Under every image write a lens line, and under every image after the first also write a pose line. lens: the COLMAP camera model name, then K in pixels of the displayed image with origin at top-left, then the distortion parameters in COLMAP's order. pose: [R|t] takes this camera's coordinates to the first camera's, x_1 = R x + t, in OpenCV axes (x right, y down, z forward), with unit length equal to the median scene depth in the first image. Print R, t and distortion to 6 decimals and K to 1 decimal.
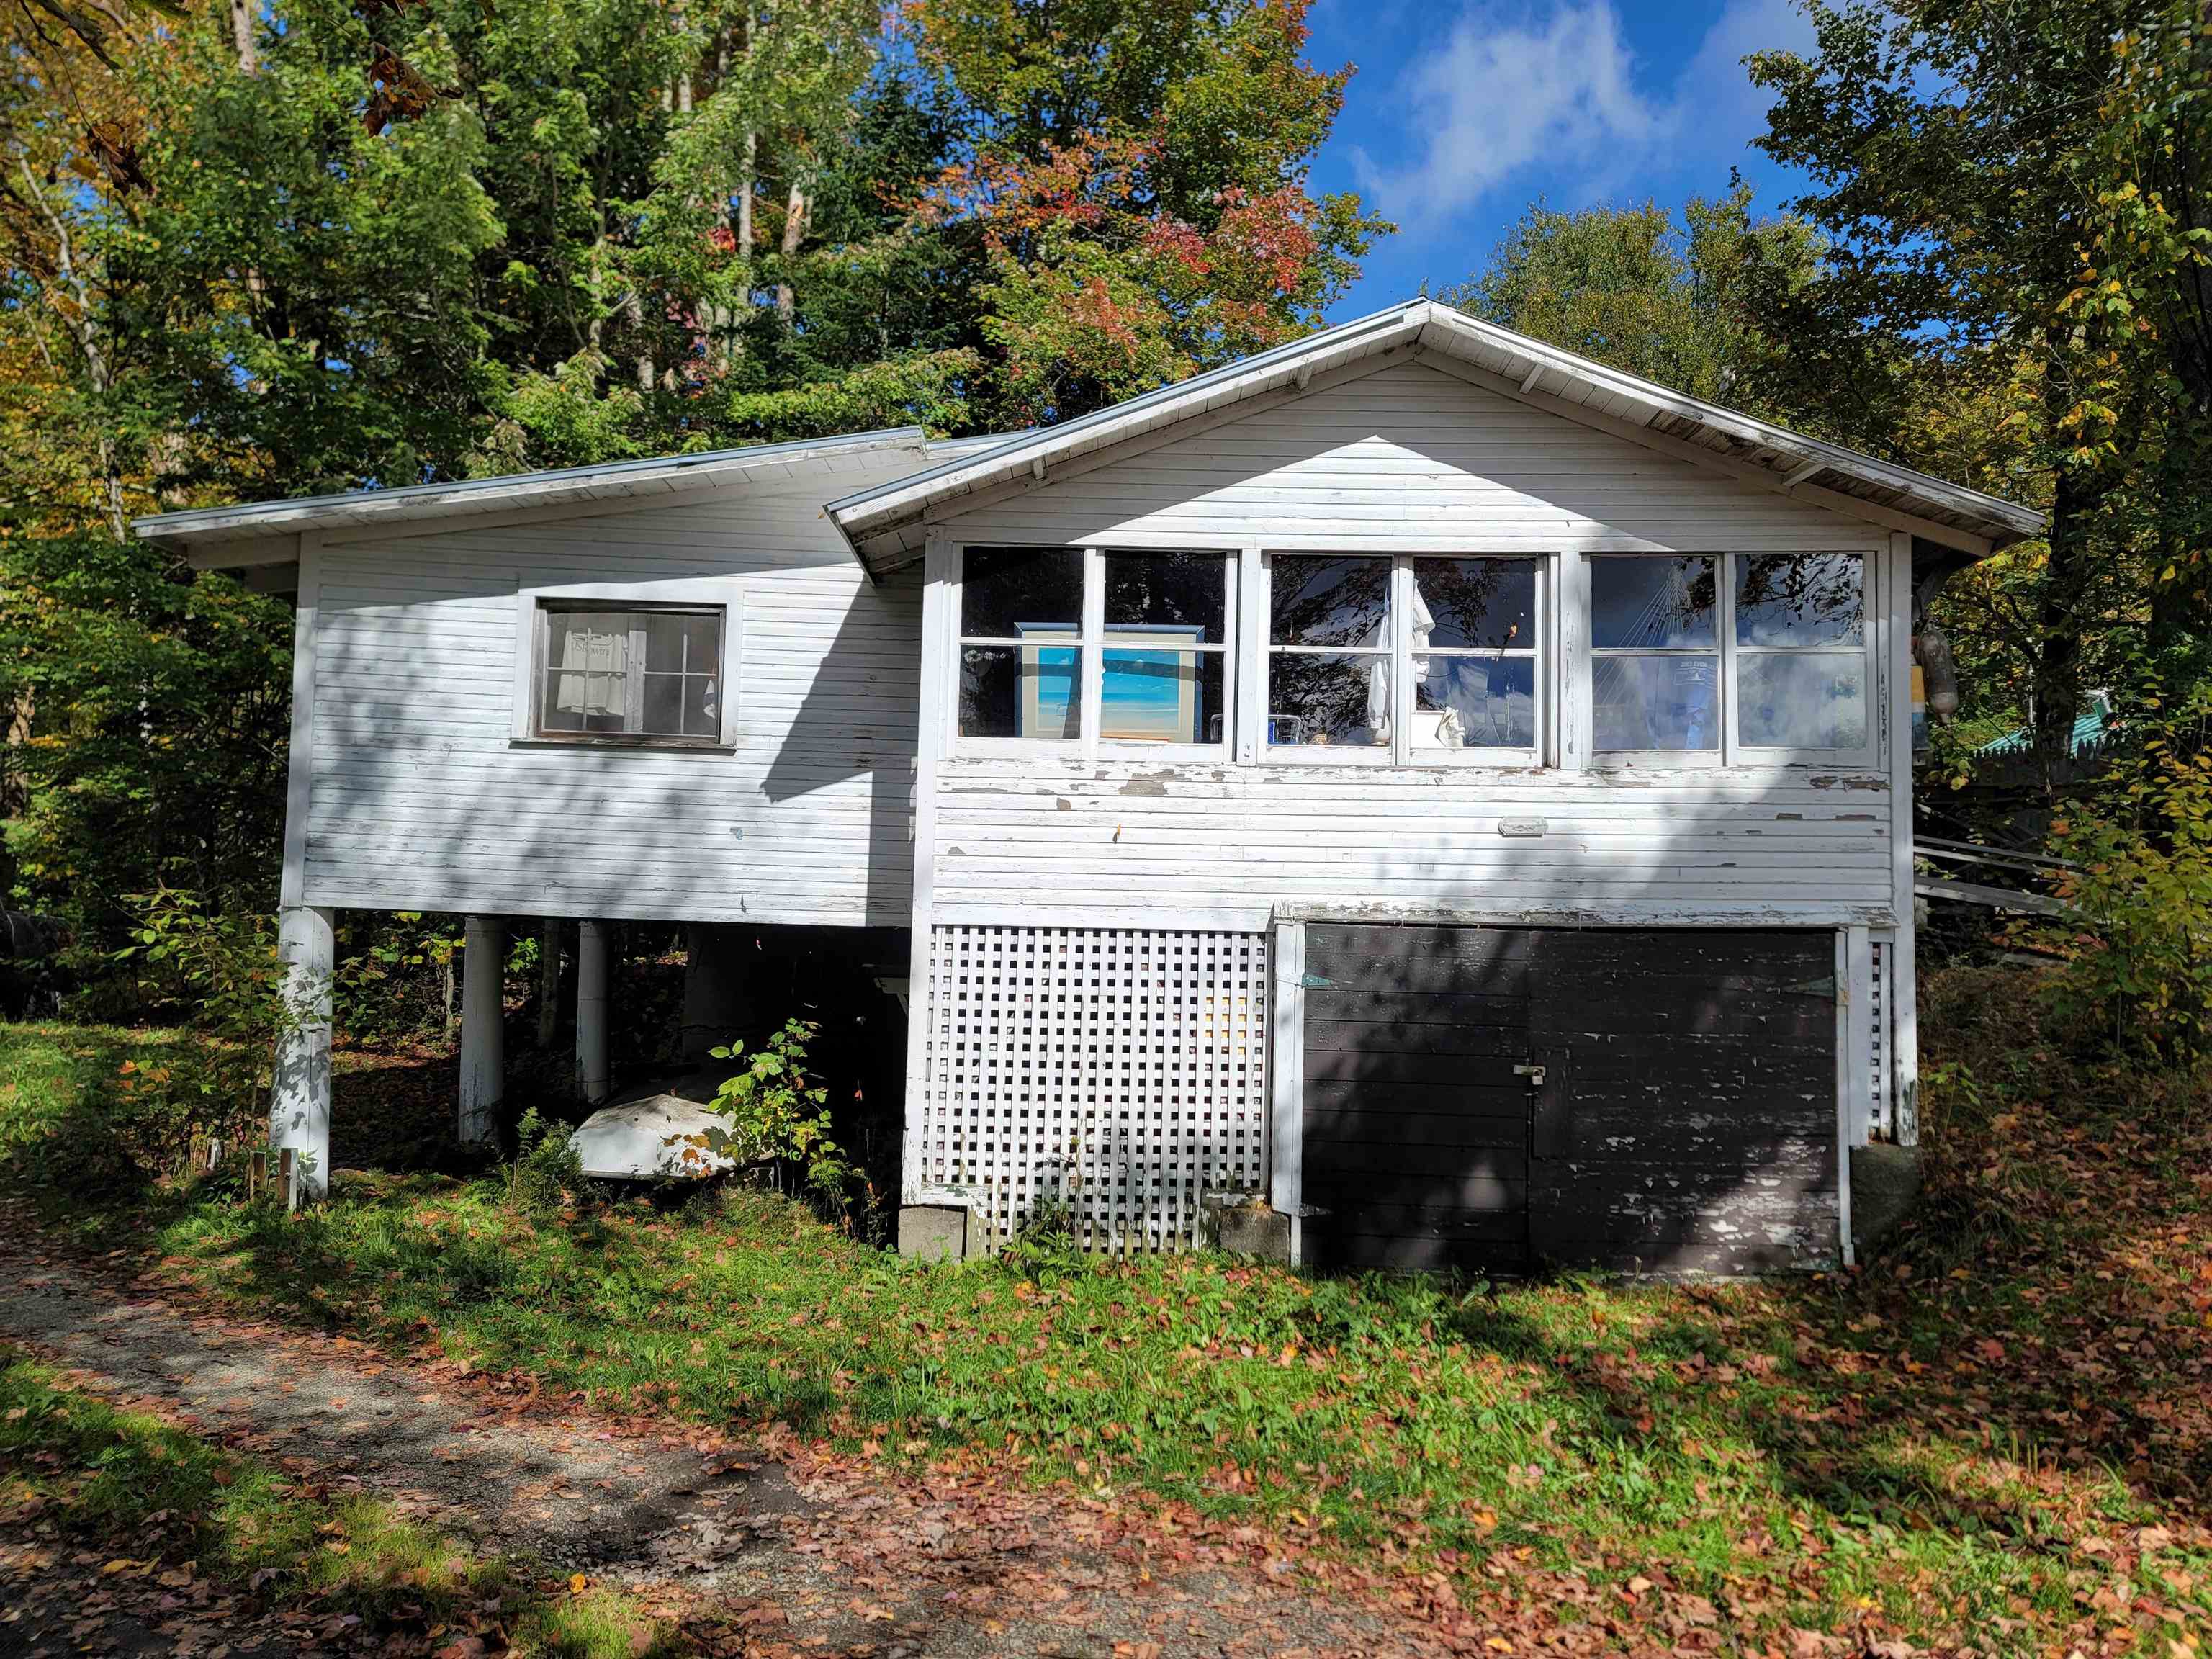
lens RADIAL K [[1584.4, 0, 1105.5], [0, 1584.4, 828.3], [0, 0, 1]] dist [0.057424, -0.024200]
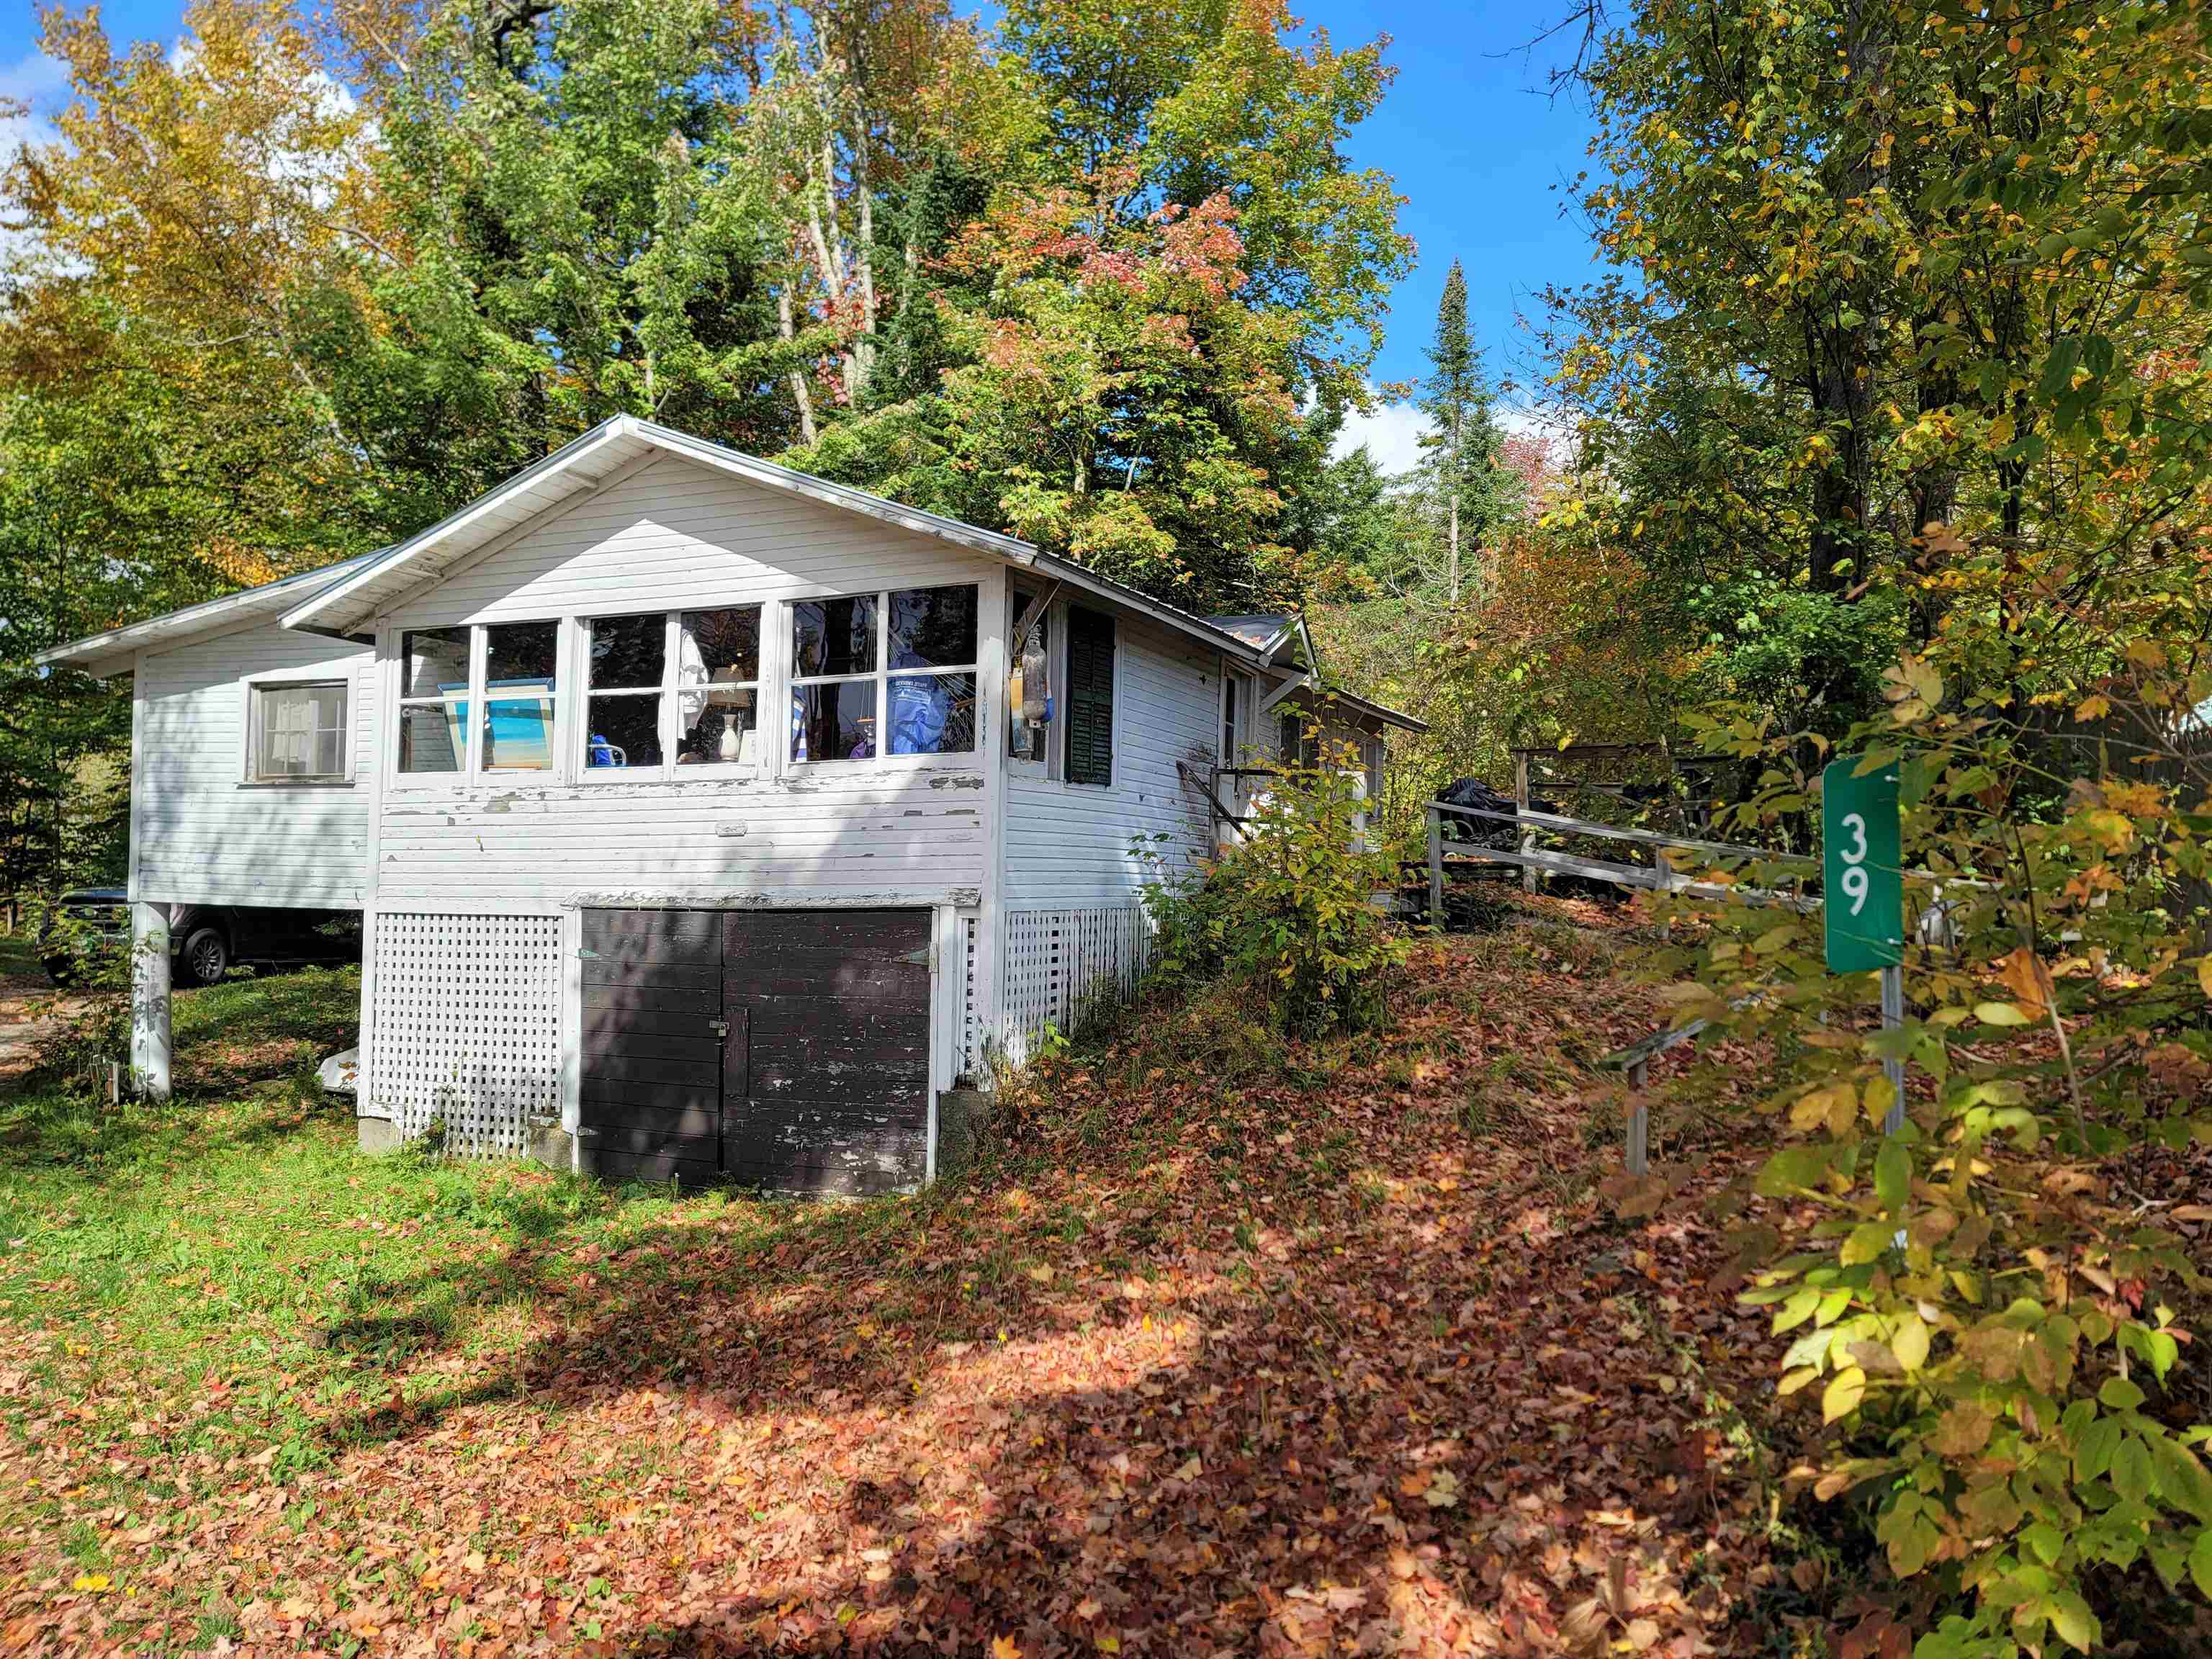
lens RADIAL K [[1584.4, 0, 1119.2], [0, 1584.4, 823.7], [0, 0, 1]] dist [0.057424, -0.024200]
pose [[0.920795, -0.030915, -0.388820, 1.009001], [0.039367, 0.999130, 0.013788, -0.009575], [0.388055, -0.028003, 0.921211, -0.018201]]
